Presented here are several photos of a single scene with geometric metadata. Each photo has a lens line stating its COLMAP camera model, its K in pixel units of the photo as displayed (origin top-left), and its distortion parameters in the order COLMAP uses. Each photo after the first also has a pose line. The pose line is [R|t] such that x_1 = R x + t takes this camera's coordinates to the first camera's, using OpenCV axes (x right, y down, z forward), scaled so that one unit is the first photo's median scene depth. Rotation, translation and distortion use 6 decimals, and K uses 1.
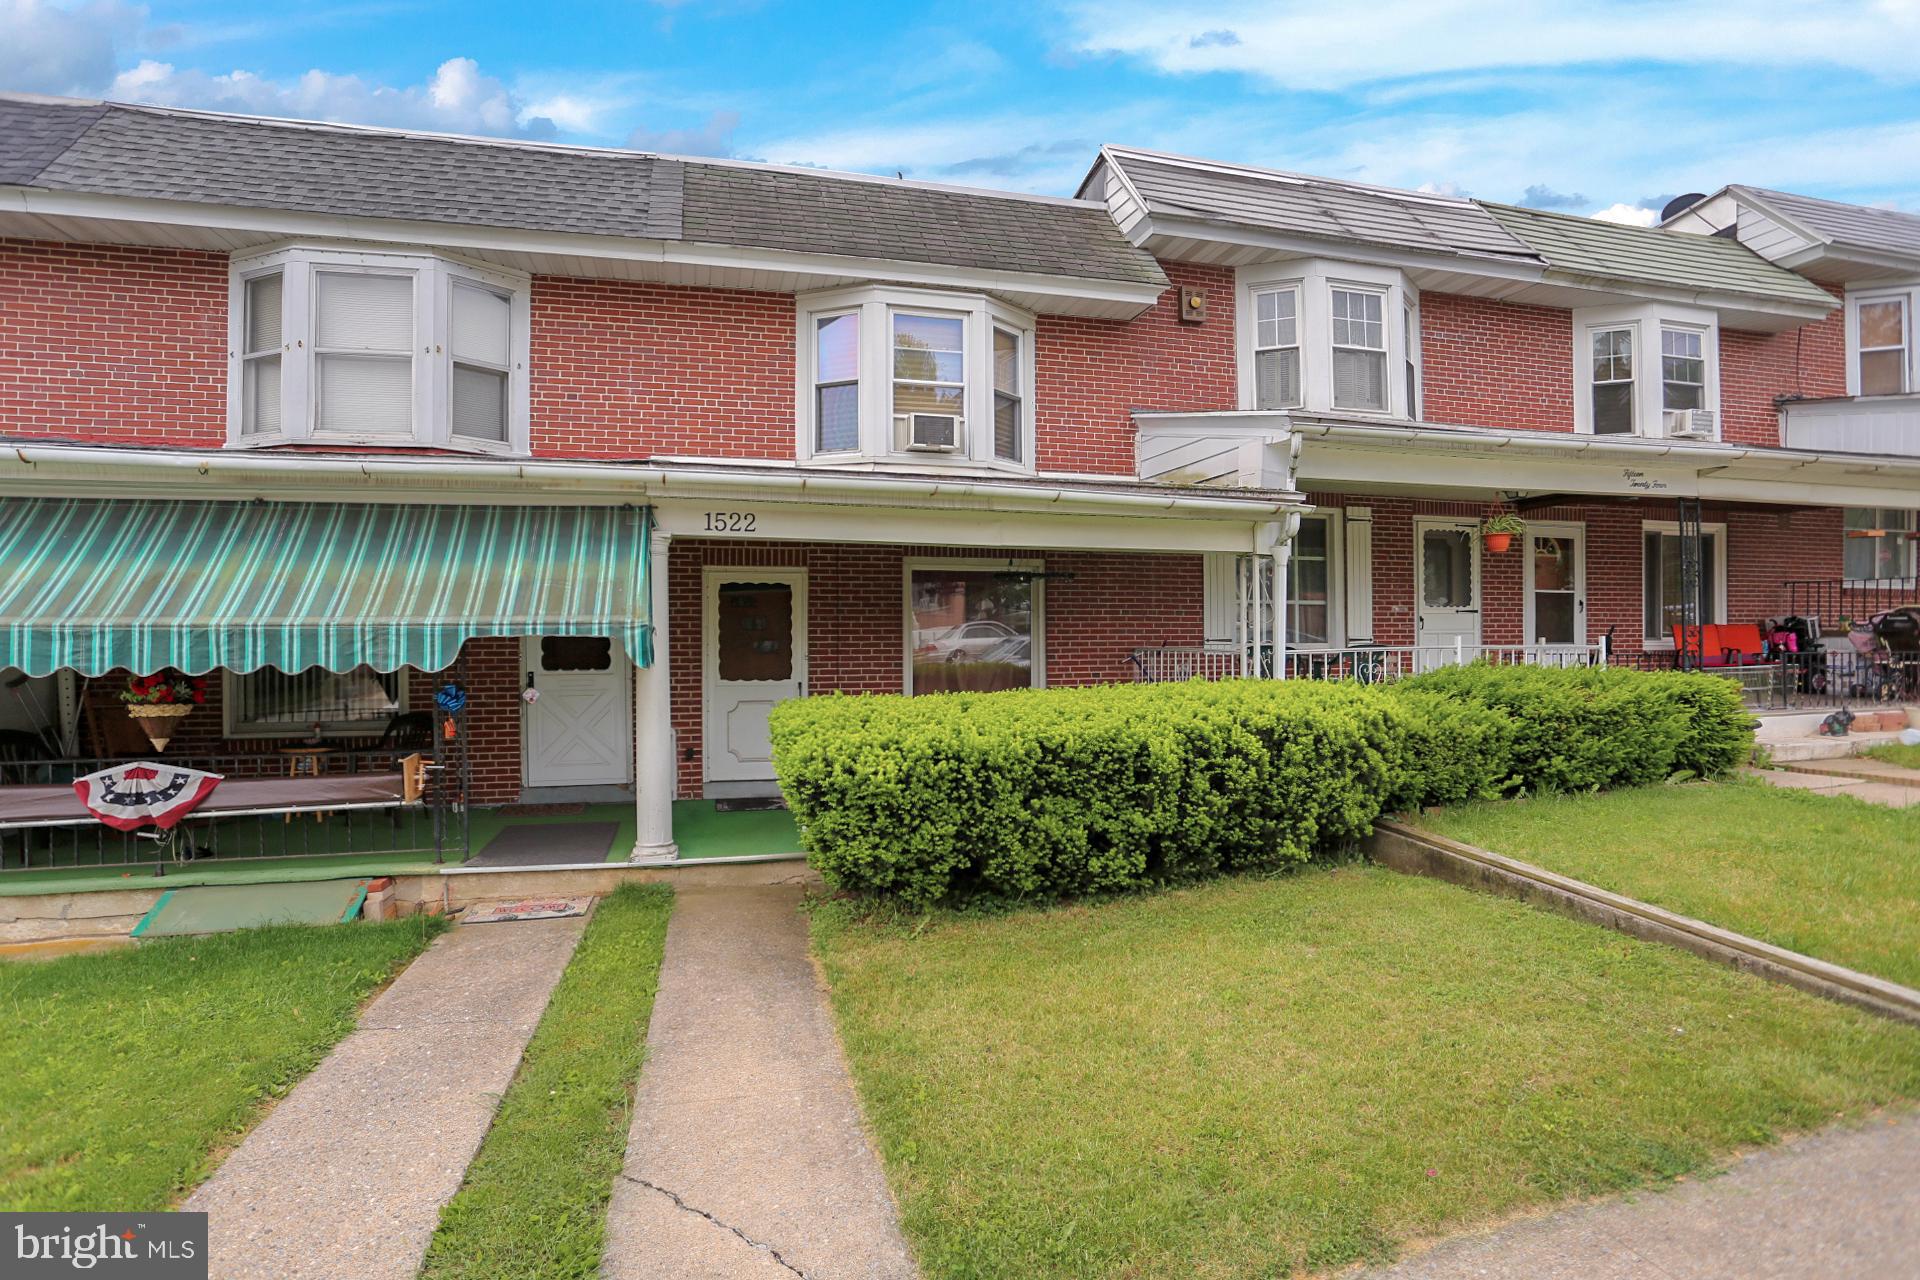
lens RADIAL K [[977.9, 0, 962.4], [0, 977.9, 648.3], [0, 0, 1]] dist [-0.061431, 0.025442]
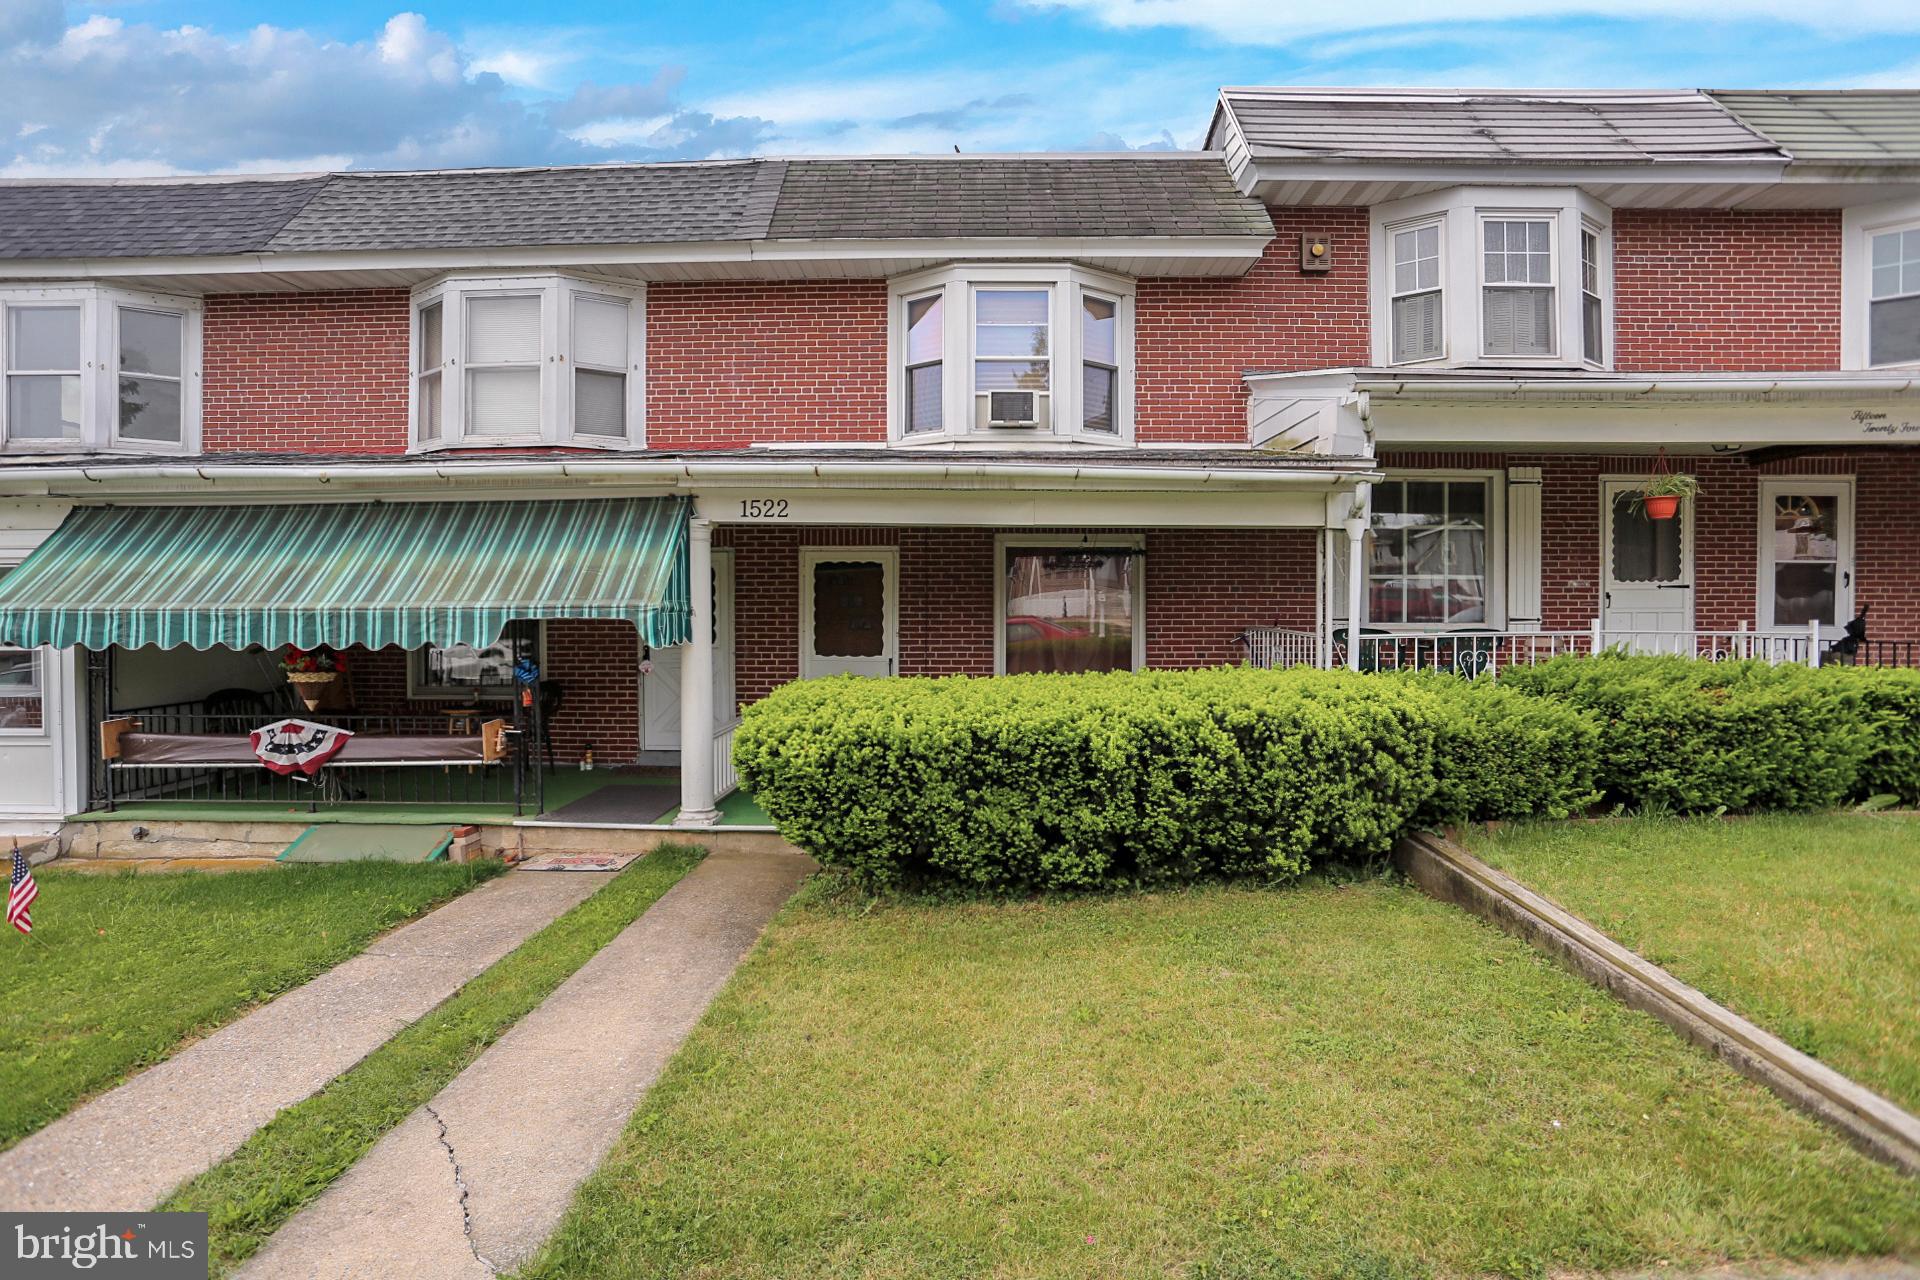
lens RADIAL K [[977.9, 0, 940.9], [0, 977.9, 631.3], [0, 0, 1]] dist [-0.061431, 0.025442]
pose [[0.960877, 0.010160, -0.276788, 0.200863], [-0.005922, 0.999852, 0.016142, -0.013094], [0.276911, -0.013871, 0.960795, 0.032425]]
